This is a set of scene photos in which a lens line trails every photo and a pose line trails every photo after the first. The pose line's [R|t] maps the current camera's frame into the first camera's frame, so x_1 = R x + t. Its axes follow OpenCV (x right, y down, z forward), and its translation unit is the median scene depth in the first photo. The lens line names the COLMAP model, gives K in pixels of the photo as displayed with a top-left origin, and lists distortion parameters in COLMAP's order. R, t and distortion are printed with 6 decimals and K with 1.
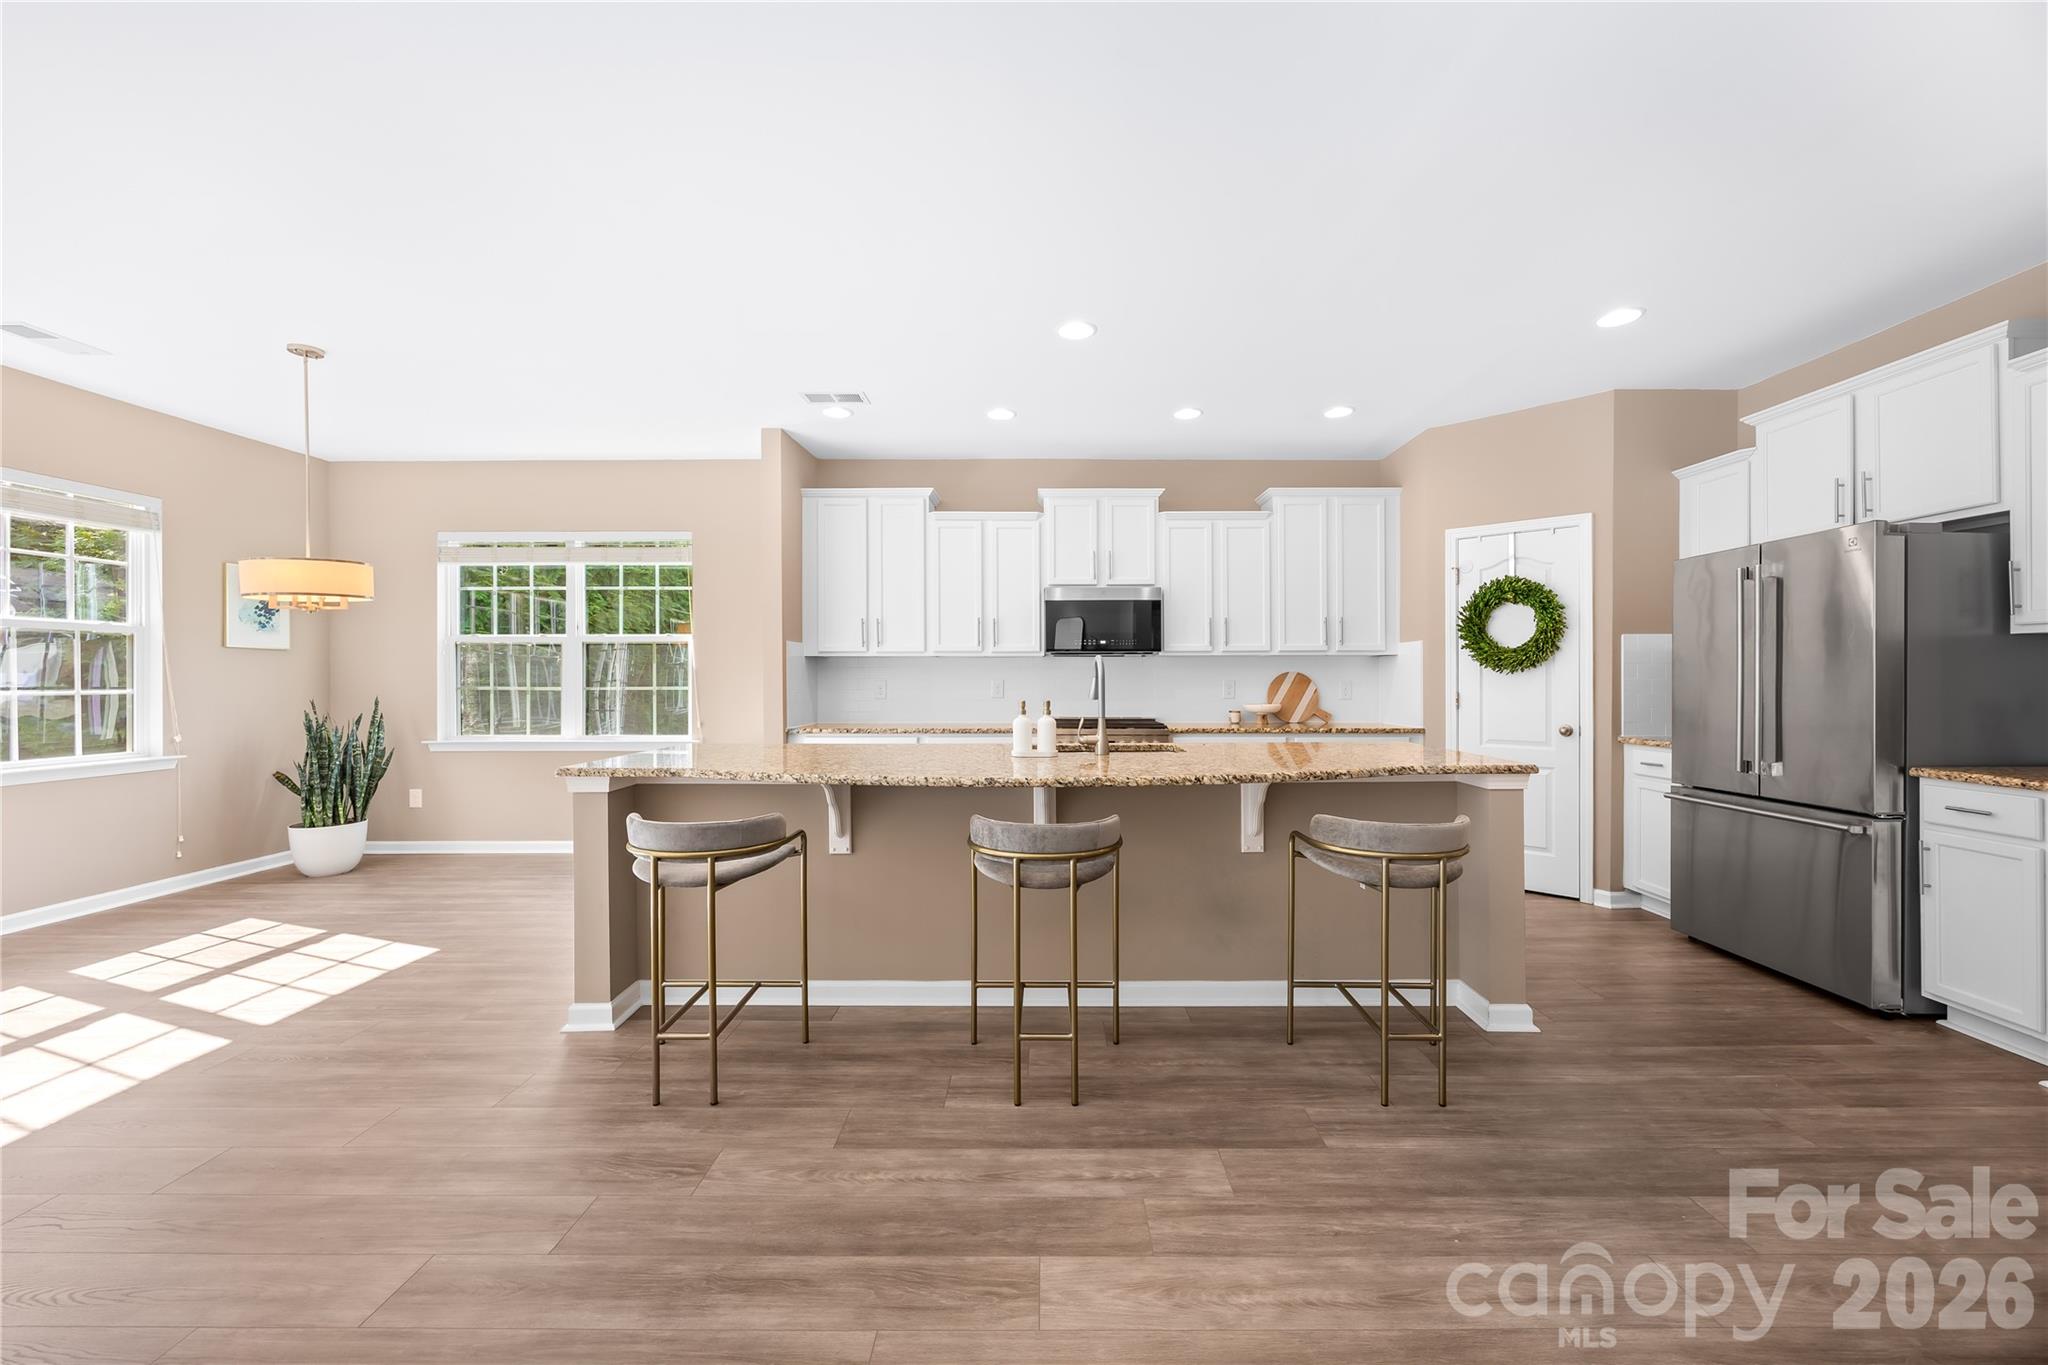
lens RADIAL K [[794.7, 0, 1036.5], [0, 794.7, 683.1], [0, 0, 1]] dist [-0.001284, -0.000157]
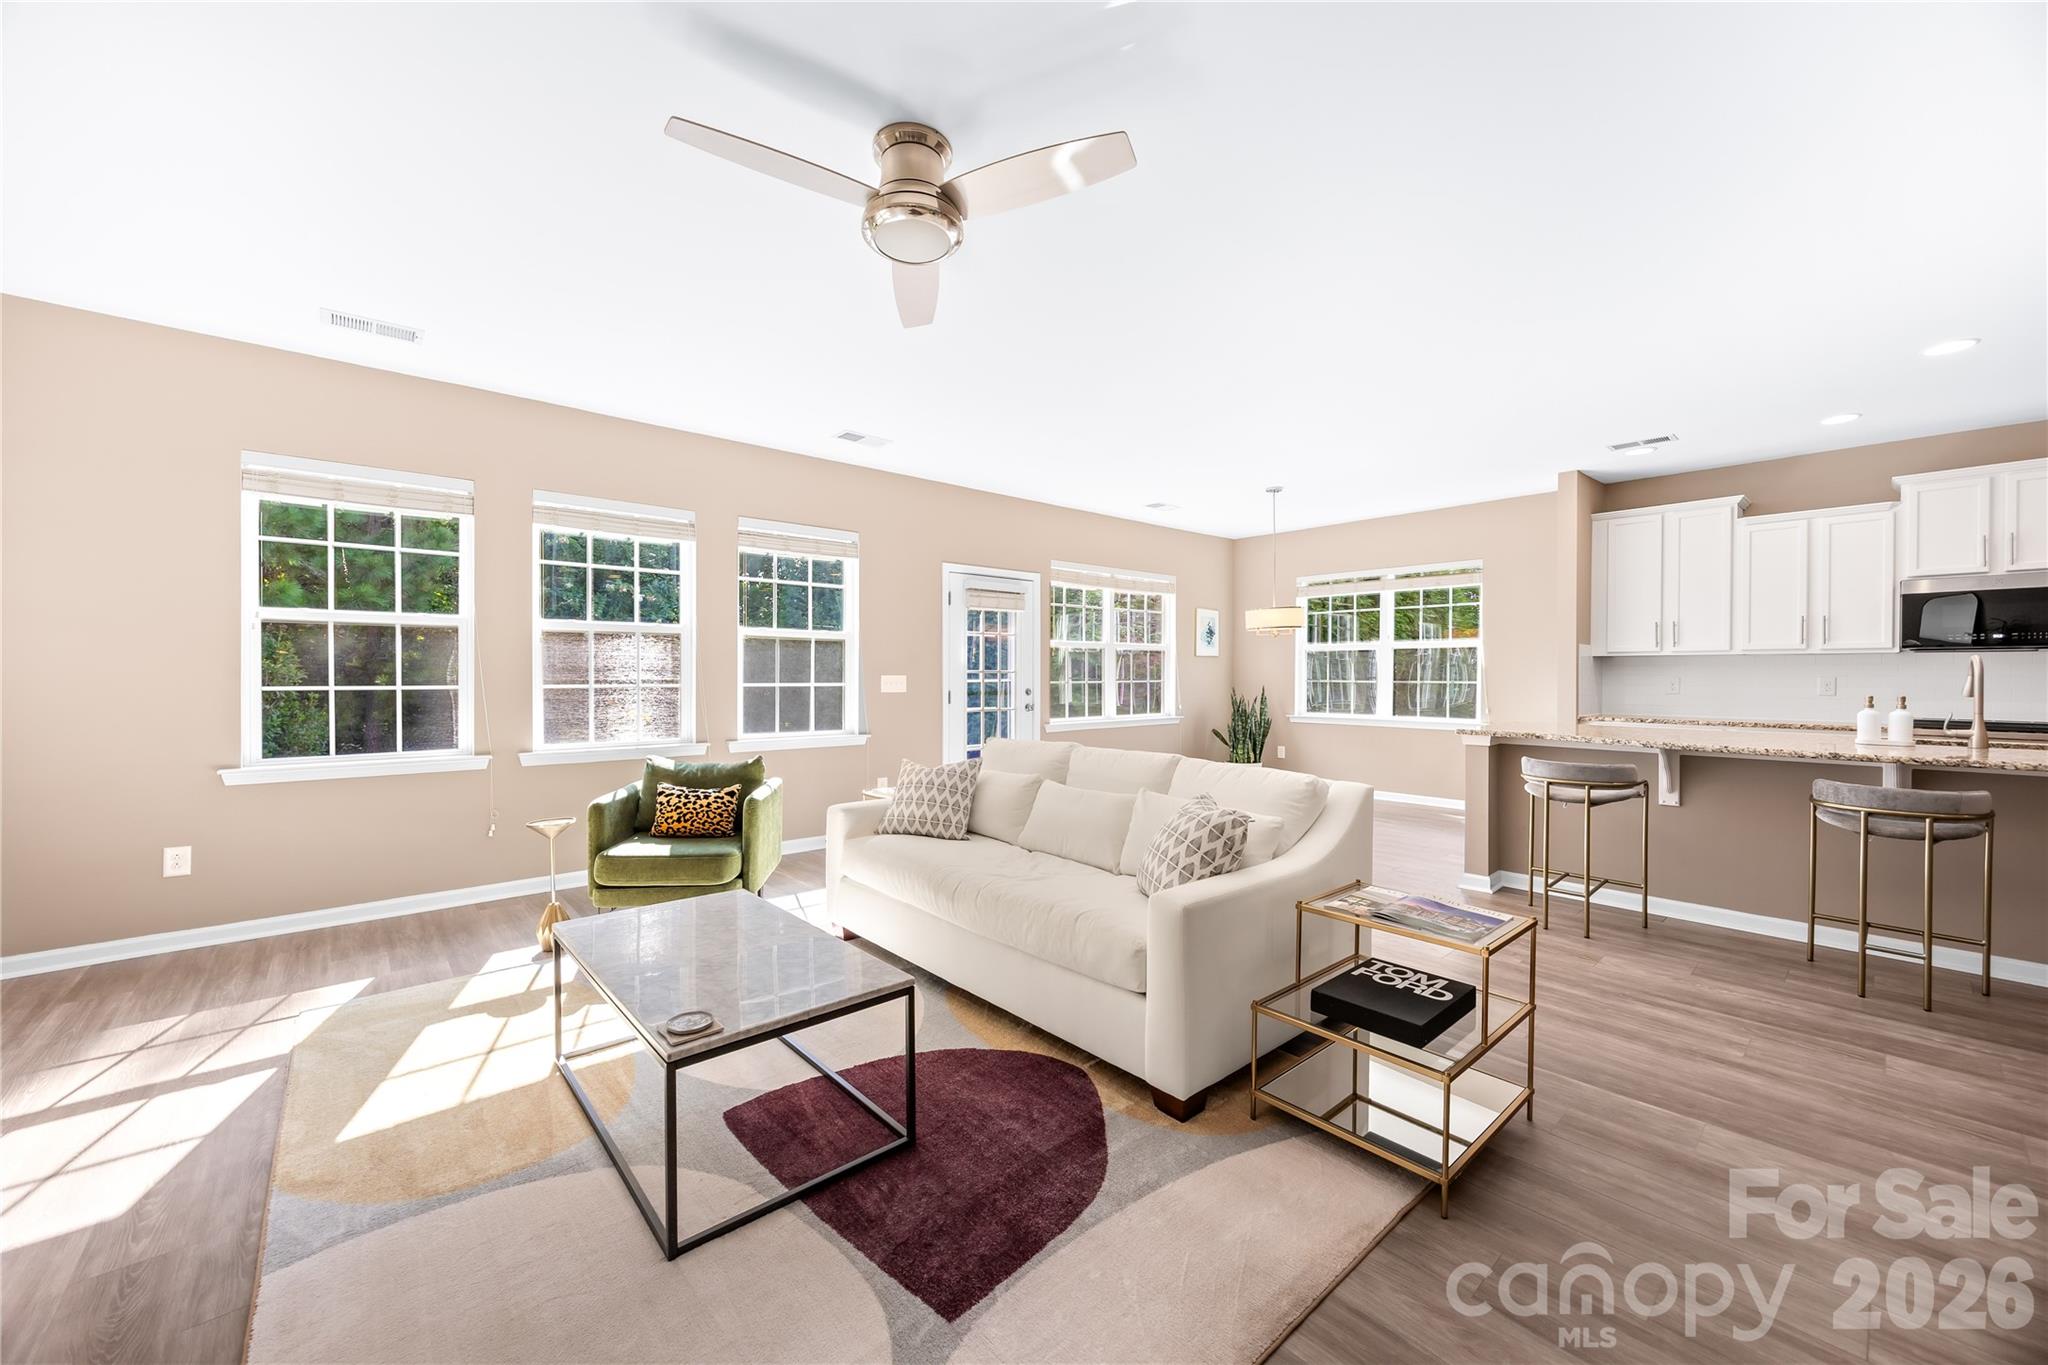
lens RADIAL K [[775.1, 0, 1024.0], [0, 775.1, 682.5], [0, 0, 1]] dist [-0.001627, 0.000123]
pose [[0.669100, 0.011070, -0.743090, -0.002771], [-0.006273, 0.999938, 0.009248, -0.000082], [0.743146, -0.001526, 0.669127, -0.419369]]
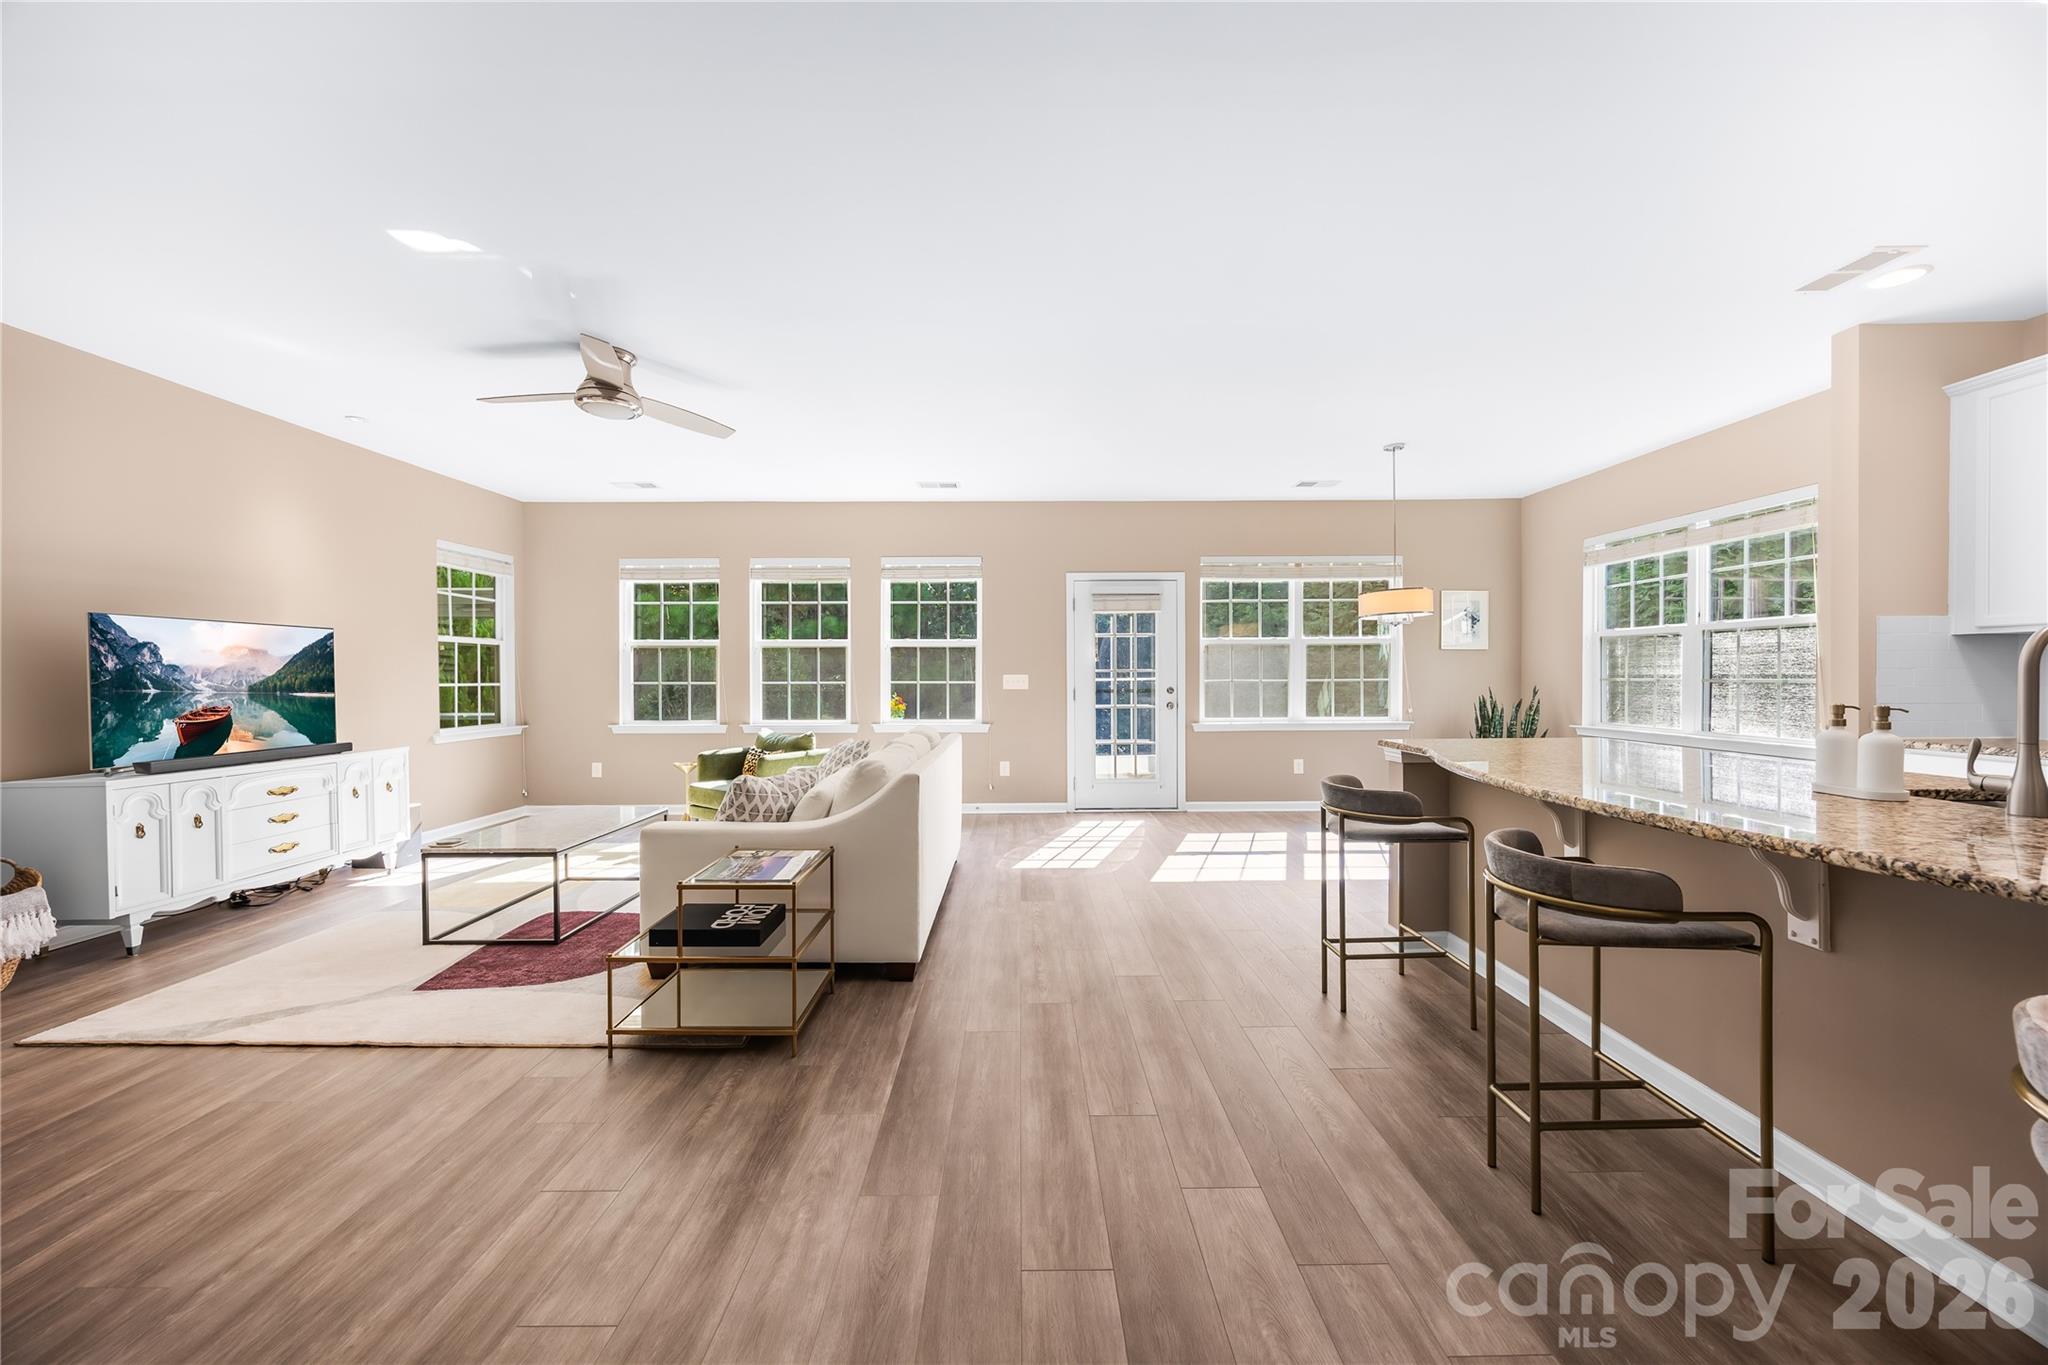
lens RADIAL K [[779.3, 0, 1024.0], [0, 779.3, 682.5], [0, 0, 1]] dist [-0.000395, 0.000263]
pose [[0.011386, 0.012114, -0.999862, 0.369129], [-0.000487, 0.999927, 0.012109, -0.001632], [0.999935, 0.000349, 0.011391, 0.220582]]
